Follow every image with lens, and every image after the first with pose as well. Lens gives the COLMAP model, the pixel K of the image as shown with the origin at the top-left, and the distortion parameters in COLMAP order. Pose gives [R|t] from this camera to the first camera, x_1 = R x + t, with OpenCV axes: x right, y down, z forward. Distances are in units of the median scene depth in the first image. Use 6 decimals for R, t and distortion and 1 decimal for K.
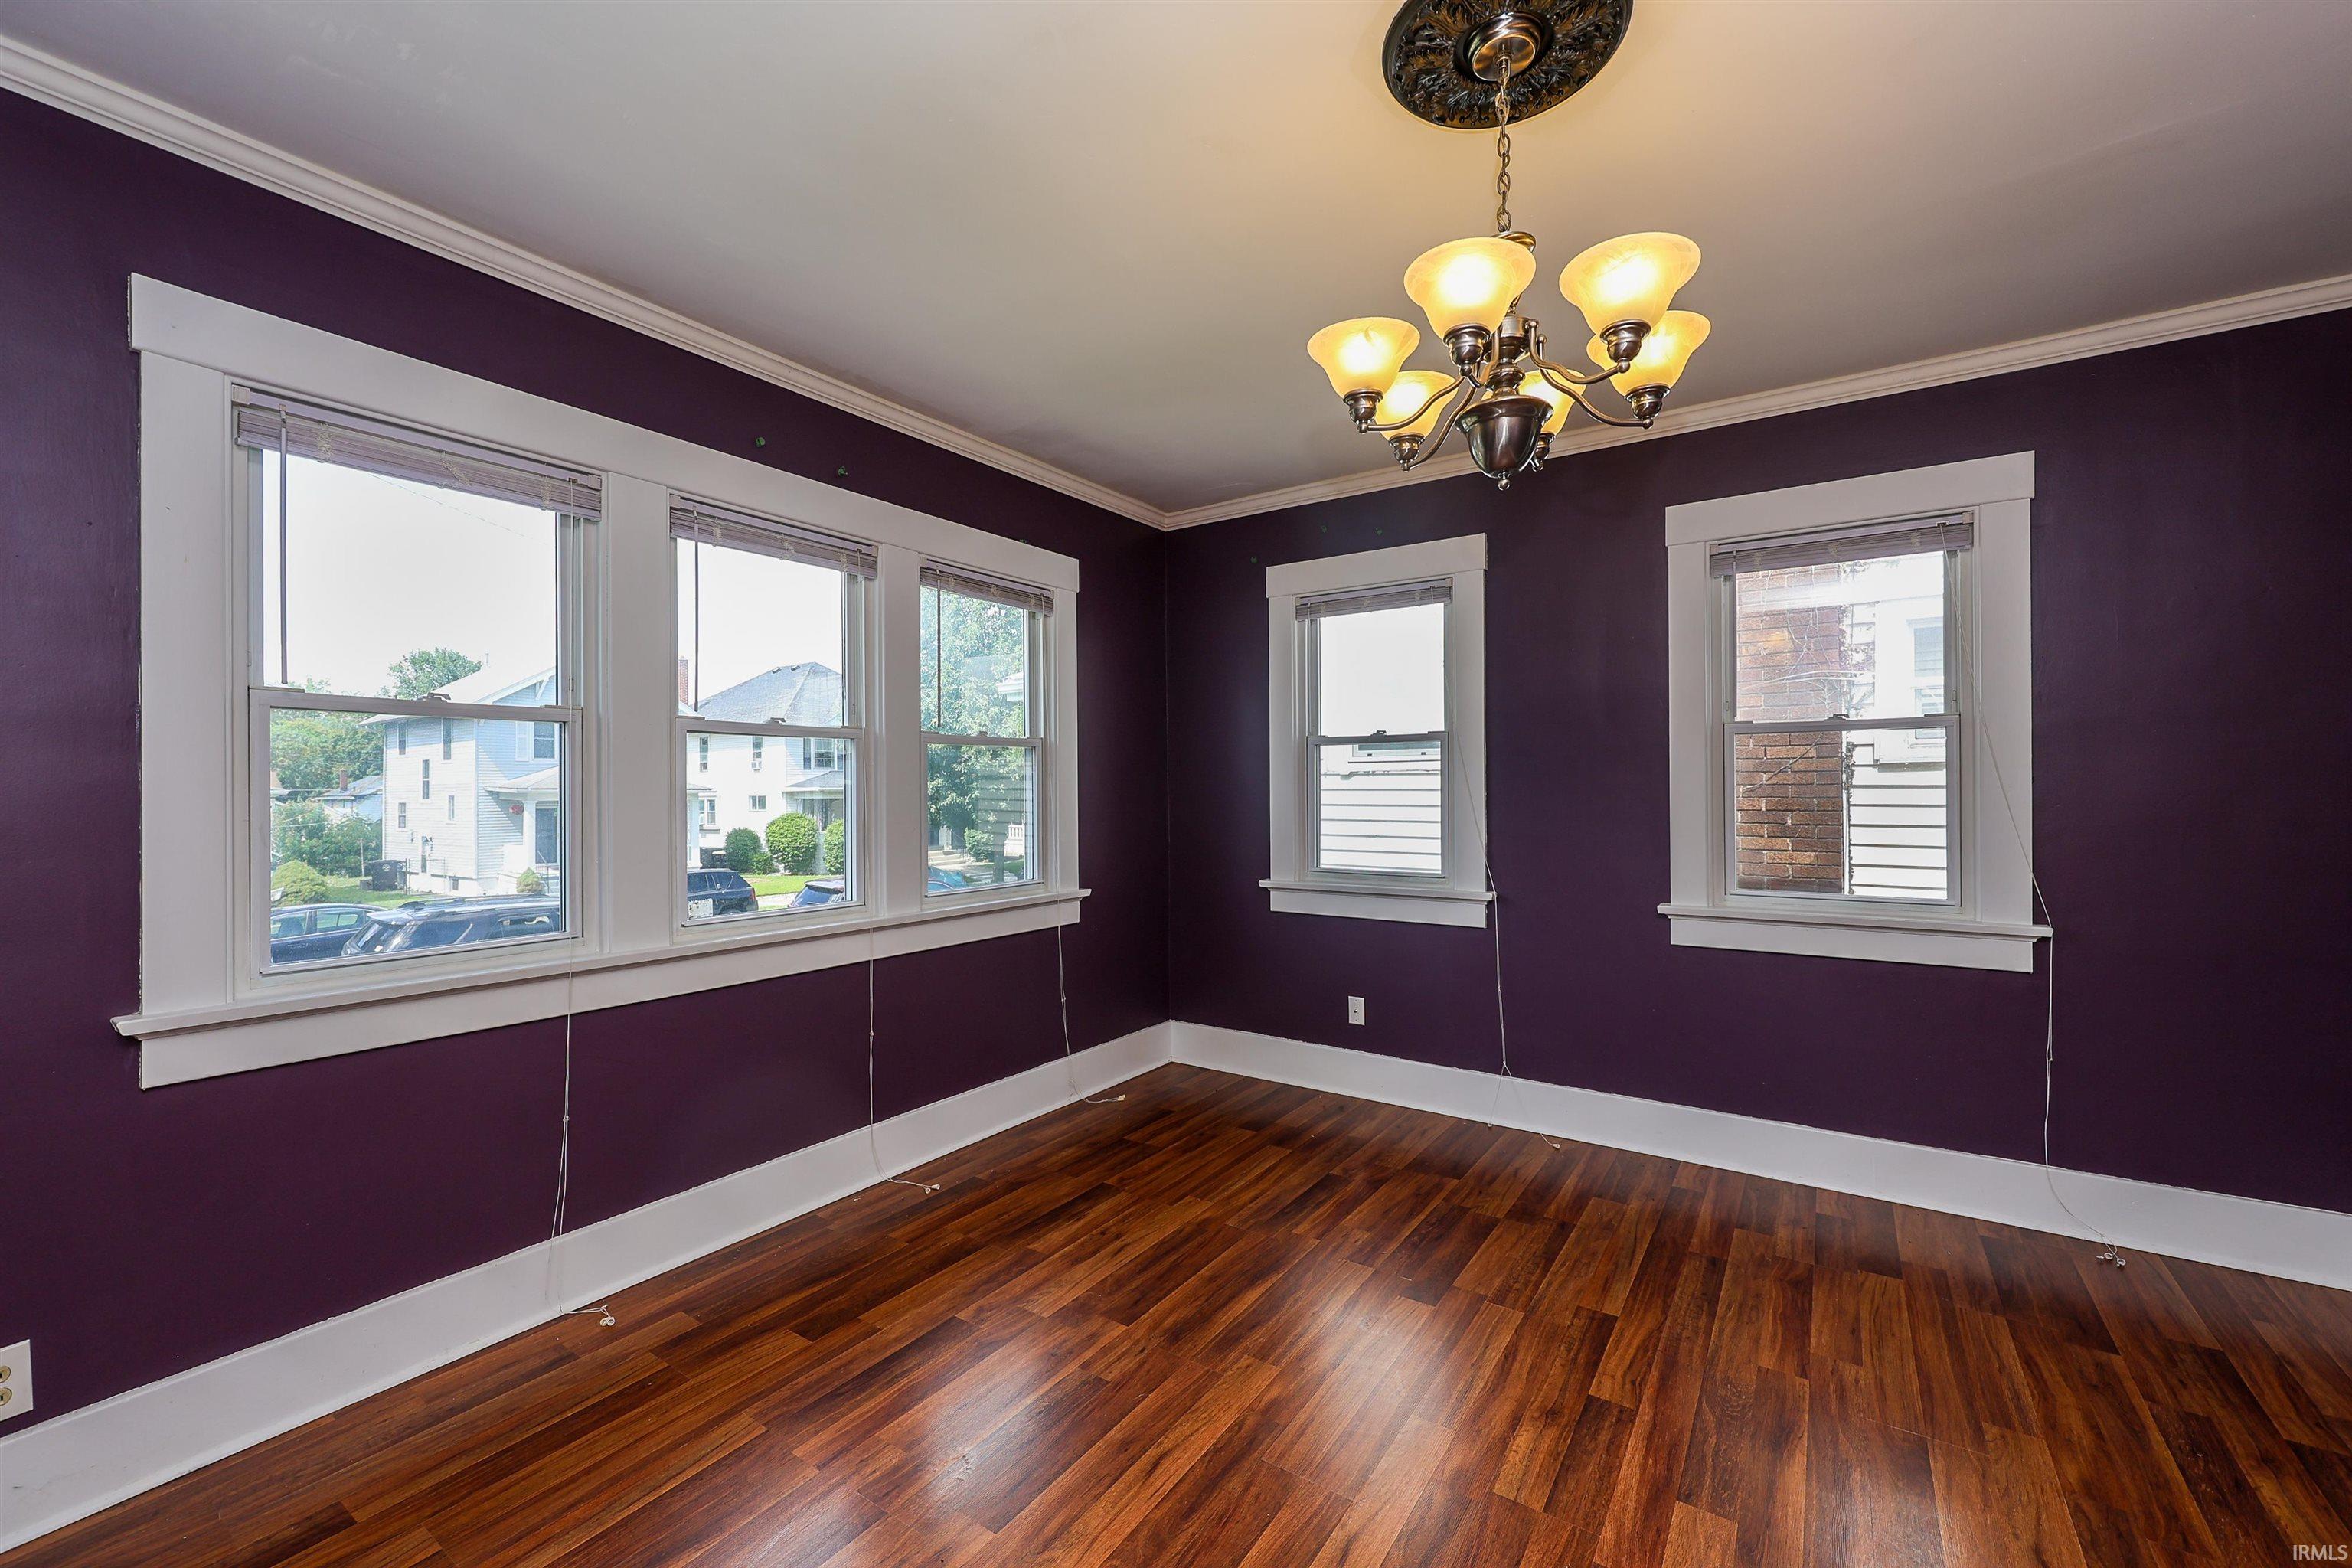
lens RADIAL K [[955.9, 0, 1178.5], [0, 955.9, 791.8], [0, 0, 1]] dist [0.000796, -0.000139]
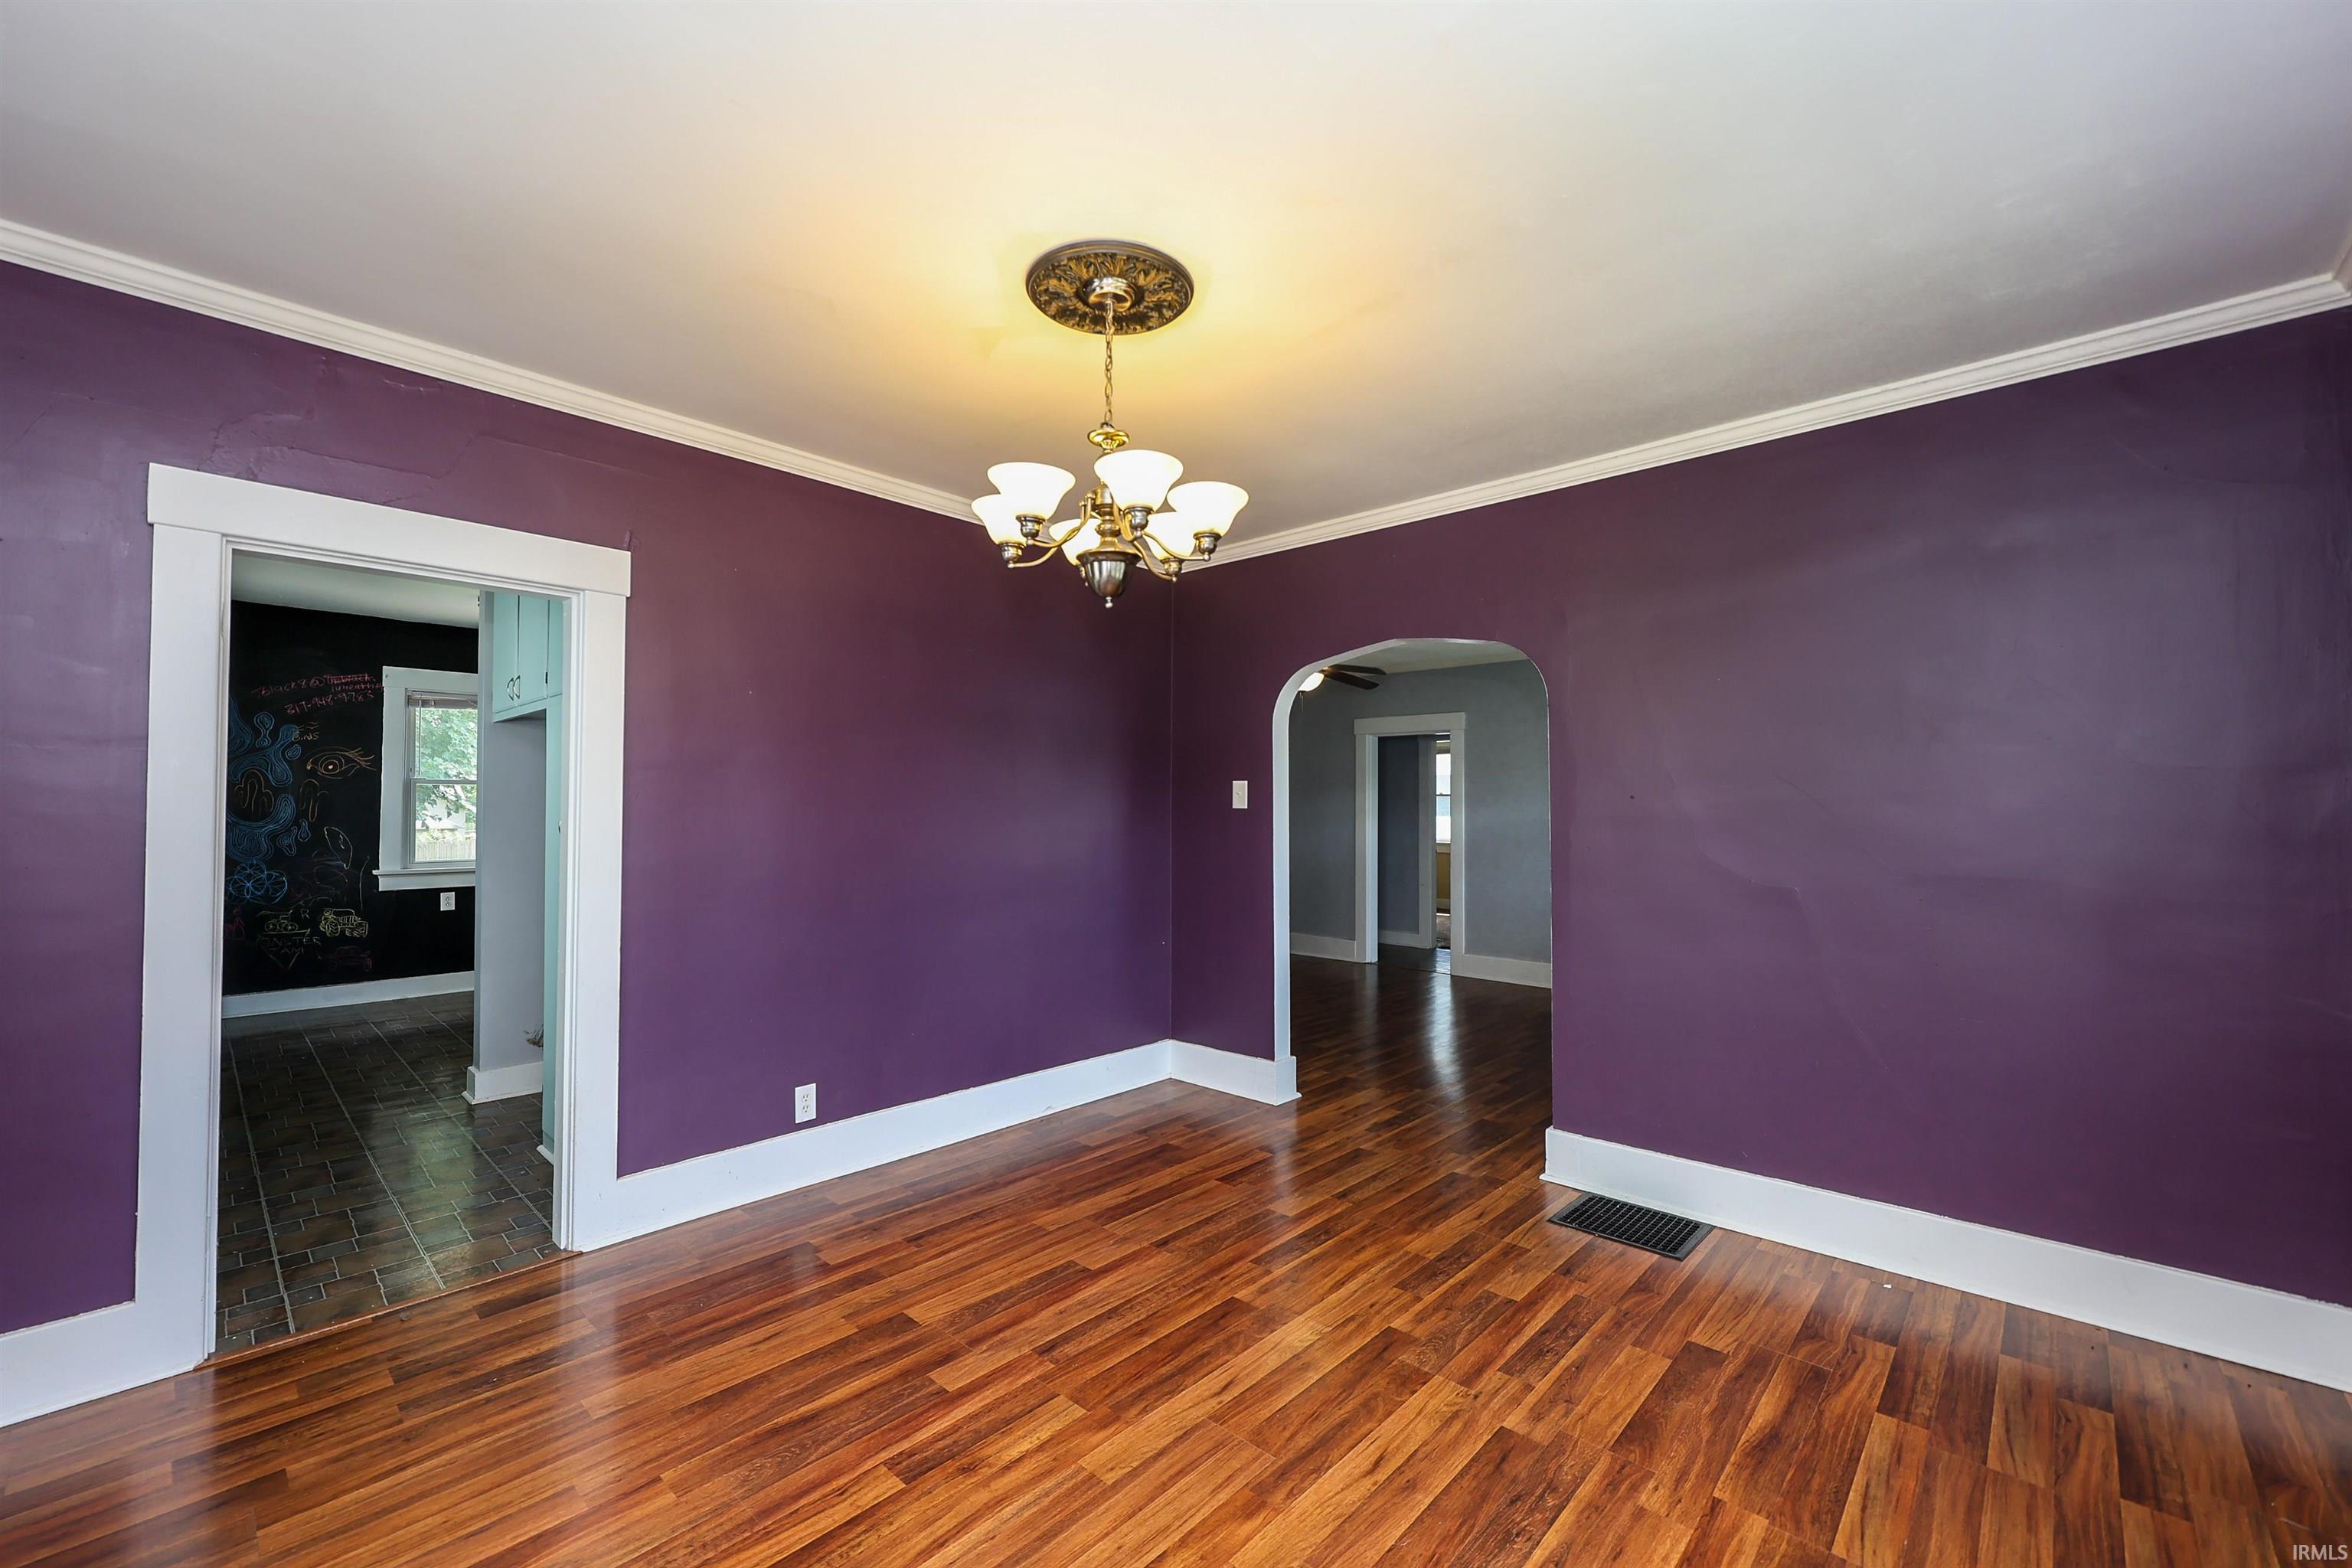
lens RADIAL K [[962.8, 0, 1180.1], [0, 962.8, 820.3], [0, 0, 1]] dist [0.002928, 0.000390]
pose [[-0.989914, 0.005122, 0.141576, 0.031357], [0.007103, 0.999884, 0.013485, -0.019415], [-0.141491, 0.014355, -0.989835, 1.780448]]
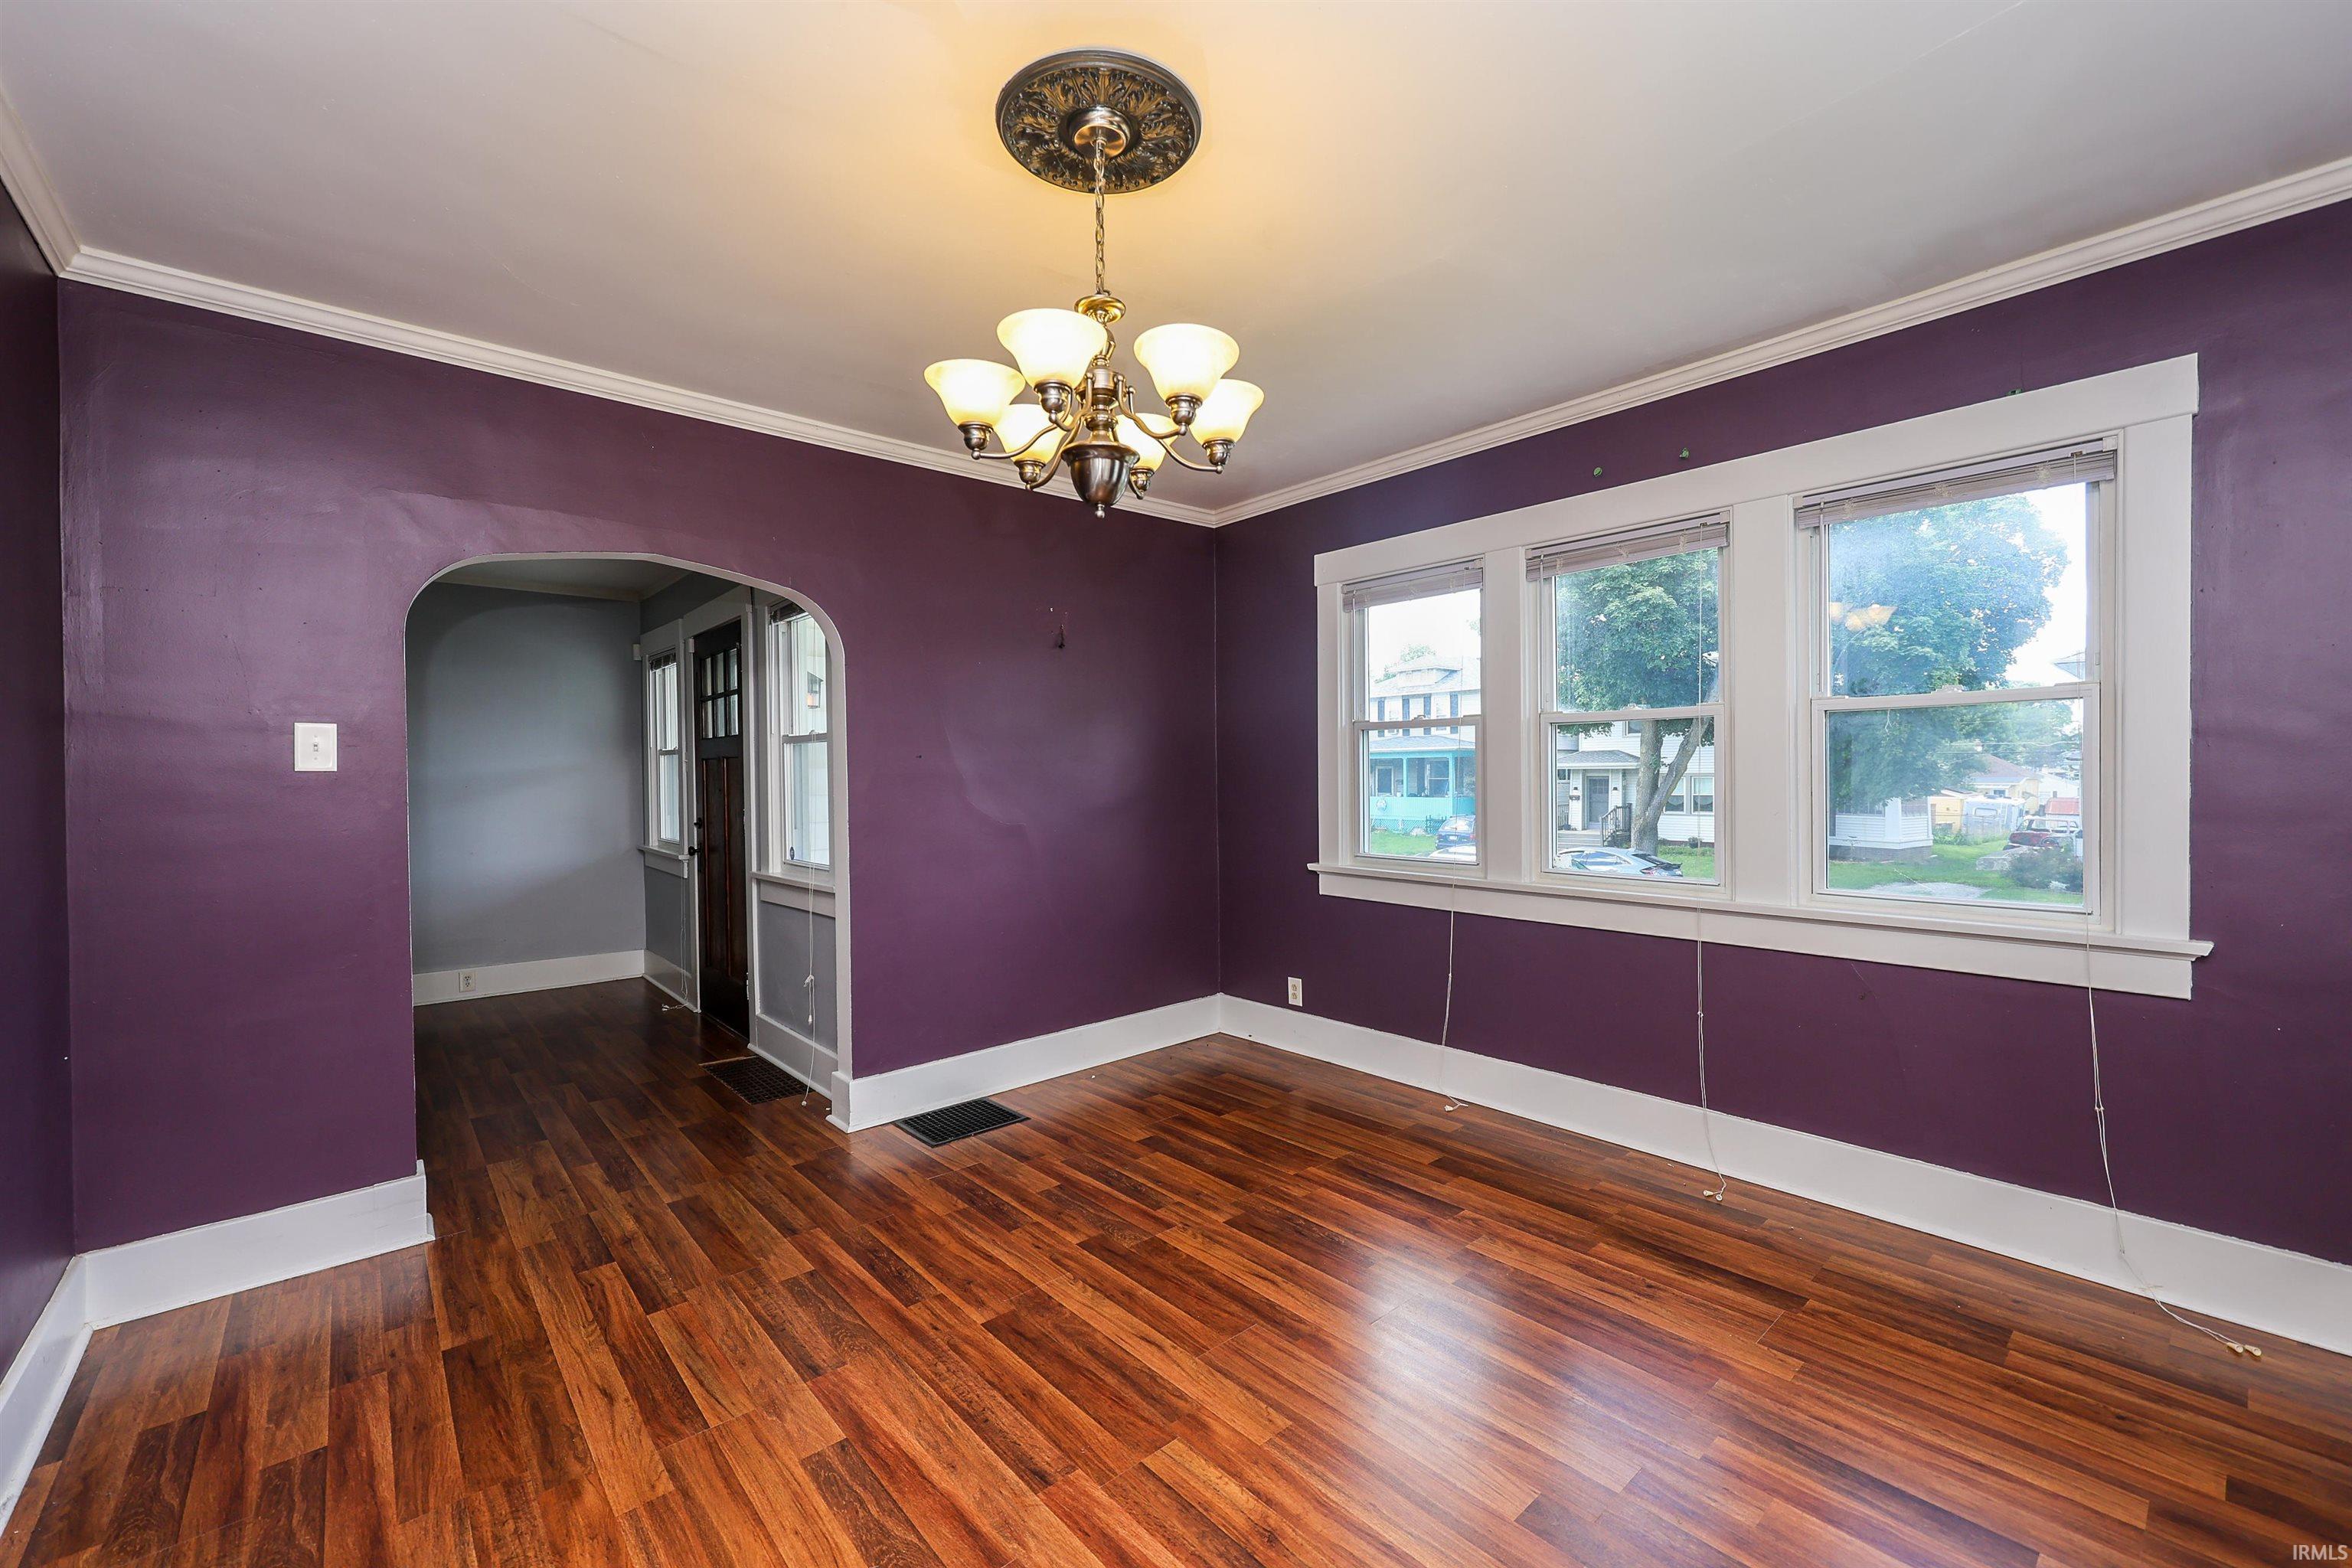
lens RADIAL K [[938.2, 0, 1176.0], [0, 938.2, 784.0], [0, 0, 1]] dist [-0.001141, -0.000172]
pose [[-0.242605, 0.025675, -0.969785, 1.092527], [0.011531, 0.999655, 0.023581, -0.023455], [0.970057, -0.005462, -0.242817, 1.035076]]
